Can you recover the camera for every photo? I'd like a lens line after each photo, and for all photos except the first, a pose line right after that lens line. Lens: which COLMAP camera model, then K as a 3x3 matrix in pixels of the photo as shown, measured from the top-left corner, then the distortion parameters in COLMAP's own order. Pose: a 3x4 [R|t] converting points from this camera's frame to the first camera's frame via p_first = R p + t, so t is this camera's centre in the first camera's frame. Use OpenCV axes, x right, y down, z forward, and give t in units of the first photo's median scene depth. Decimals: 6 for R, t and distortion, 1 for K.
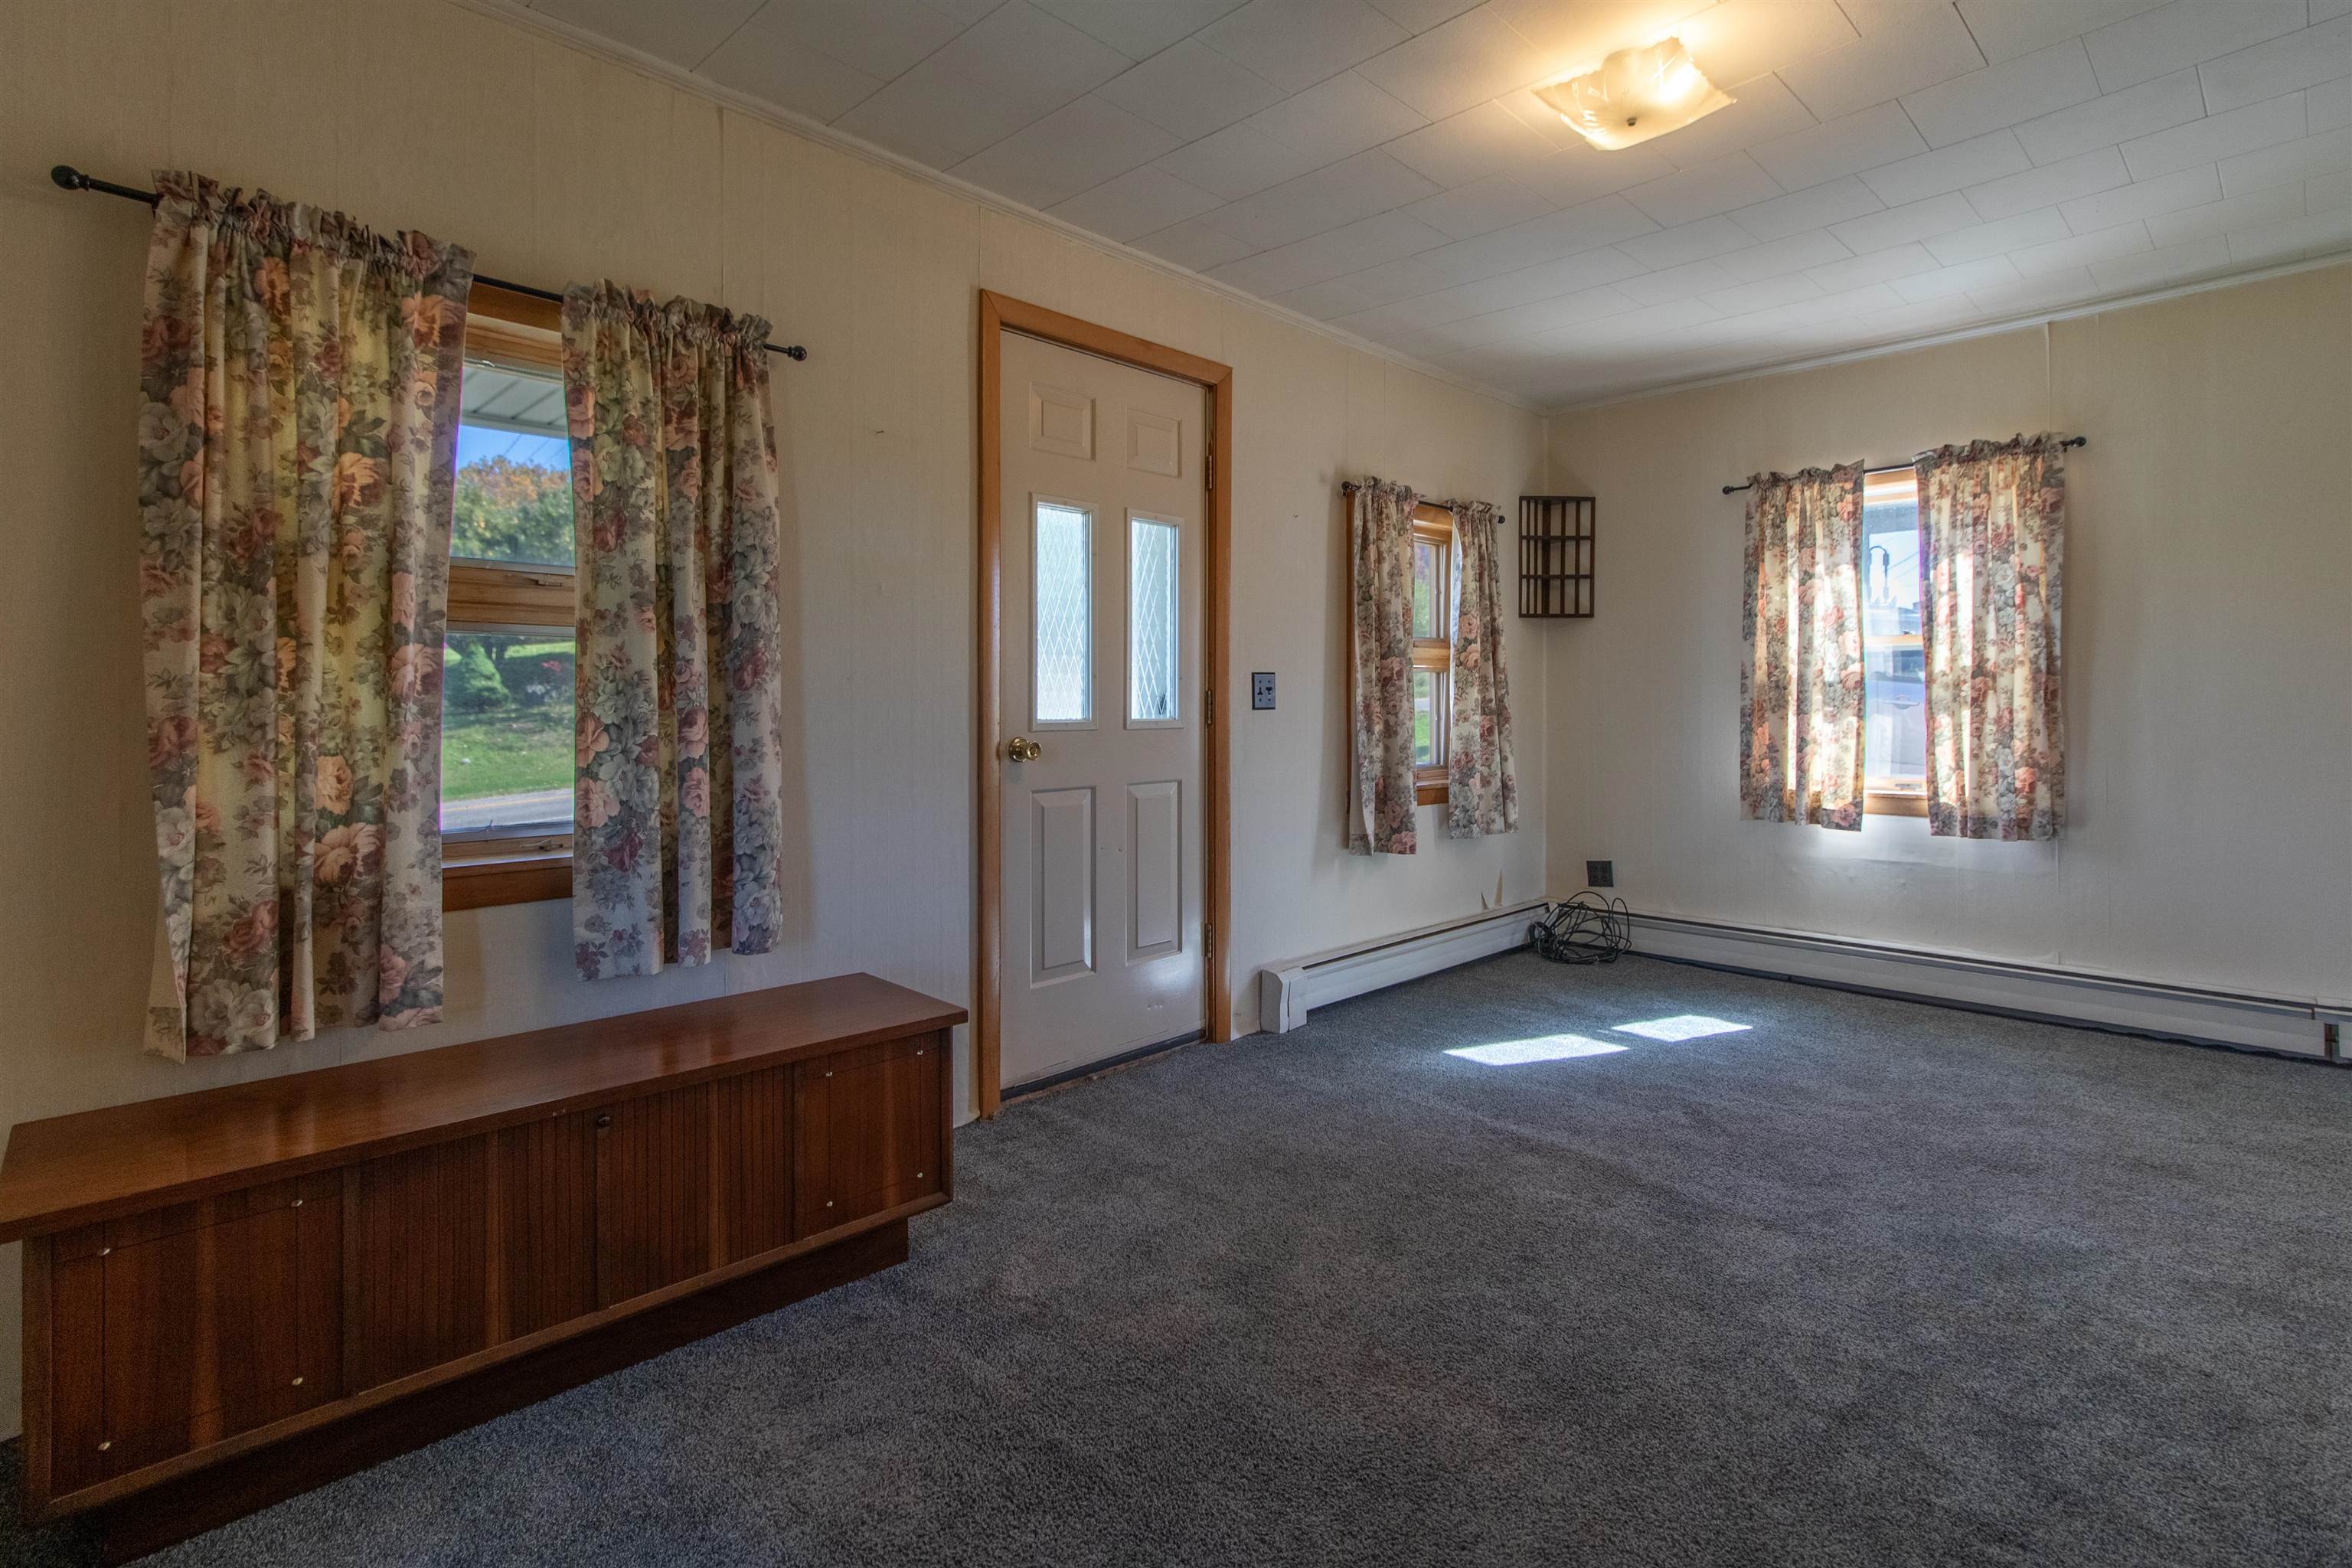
lens RADIAL K [[1091.1, 0, 1198.7], [0, 1091.1, 705.4], [0, 0, 1]] dist [-0.000677, 0.002077]
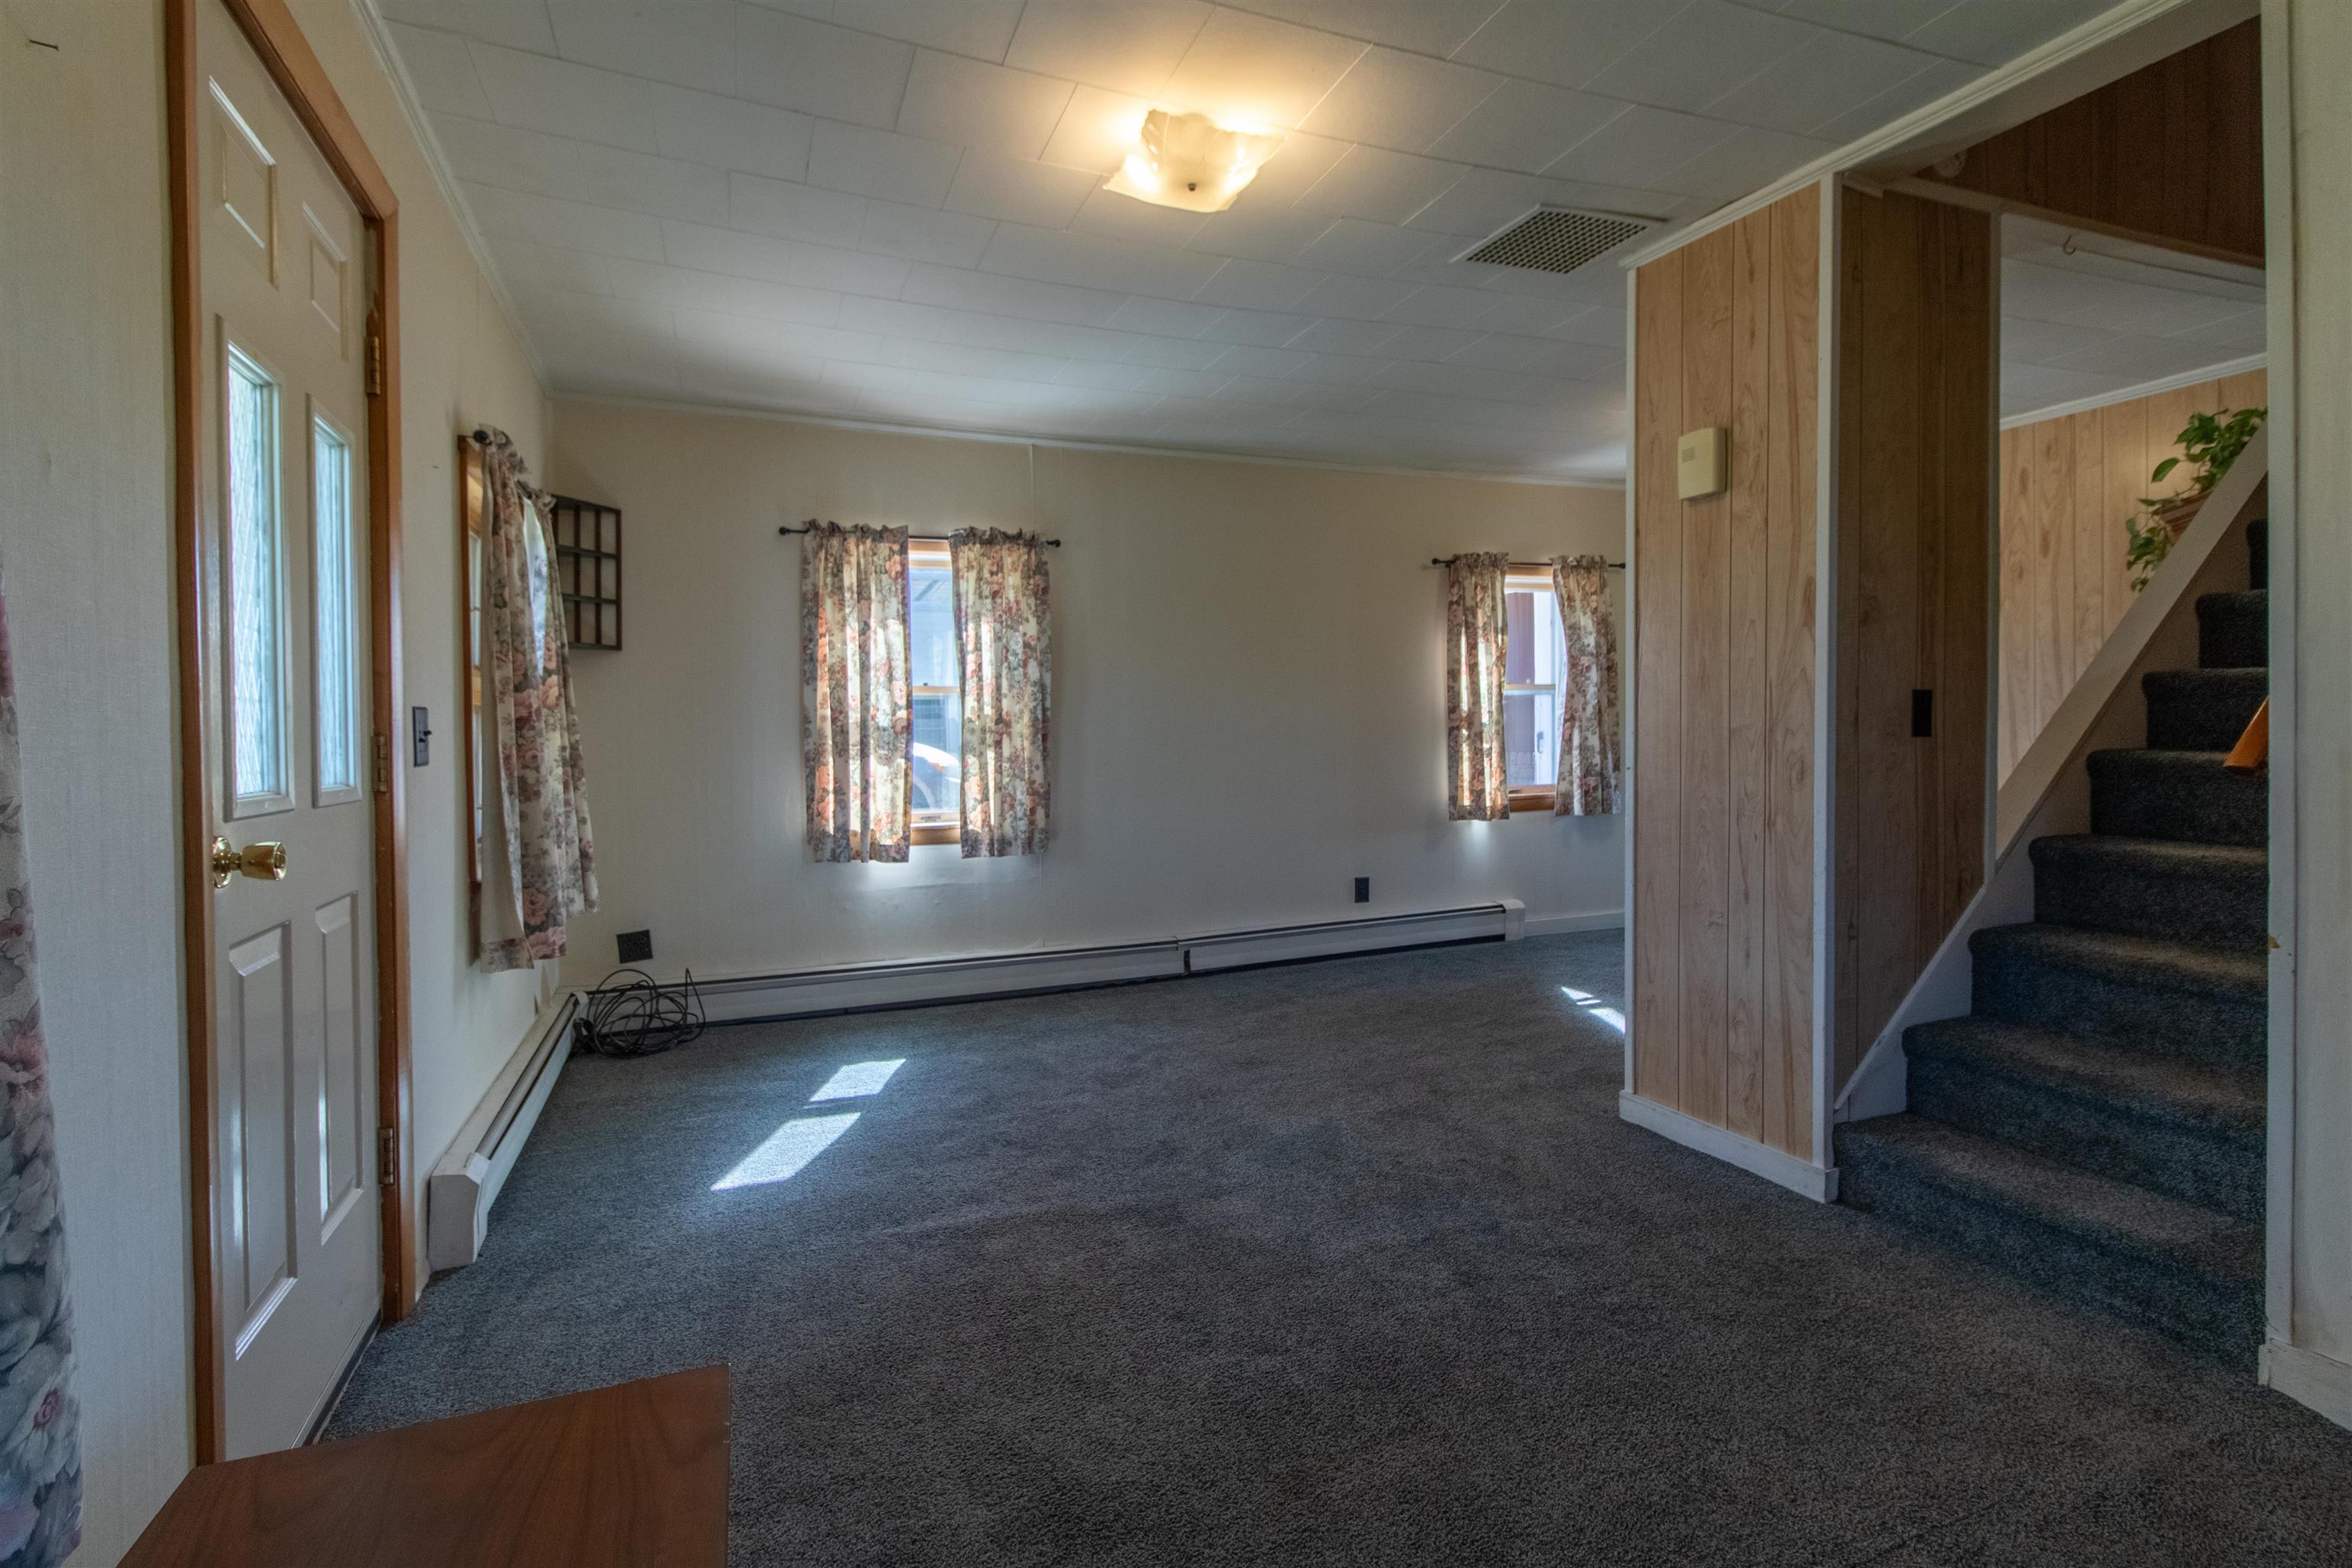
lens RADIAL K [[1091.1, 0, 1166.4], [0, 1091.1, 764.8], [0, 0, 1]] dist [-0.000677, 0.002077]
pose [[0.417411, -0.026177, 0.908341, -0.307072], [0.014891, 0.999648, 0.021965, -0.004119], [-0.908596, 0.004357, 0.417653, 0.319285]]
